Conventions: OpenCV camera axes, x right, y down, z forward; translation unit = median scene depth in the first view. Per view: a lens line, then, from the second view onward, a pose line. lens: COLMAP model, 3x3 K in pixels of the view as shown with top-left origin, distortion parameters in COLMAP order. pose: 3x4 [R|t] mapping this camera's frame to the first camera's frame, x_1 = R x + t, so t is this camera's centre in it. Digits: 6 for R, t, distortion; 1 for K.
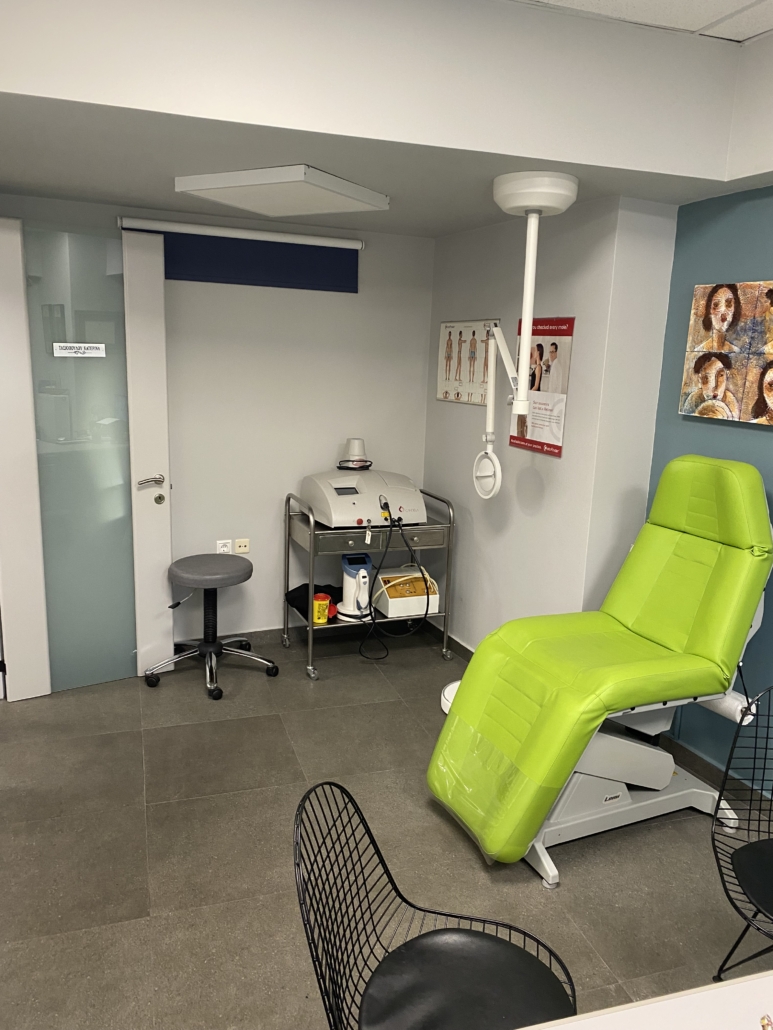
lens RADIAL K [[768.3, 0, 382.7], [0, 768.3, 530.3], [0, 0, 1]] dist [0.064320, -0.113217]
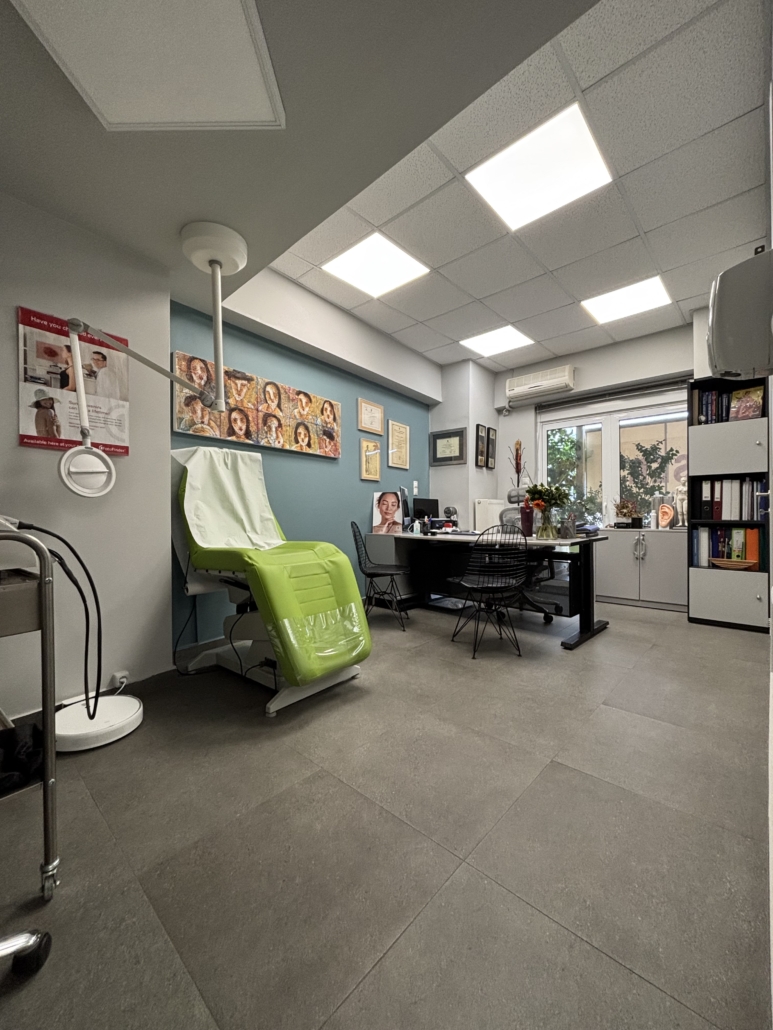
lens RADIAL K [[415.8, 0, 386.5], [0, 415.8, 515.0], [0, 0, 1]] dist [-0.000511, -0.000035]
pose [[-0.494088, -0.043895, 0.868303, -0.567761], [0.177077, 0.972709, 0.149934, -0.038684], [-0.851188, 0.227837, -0.472831, 1.116133]]
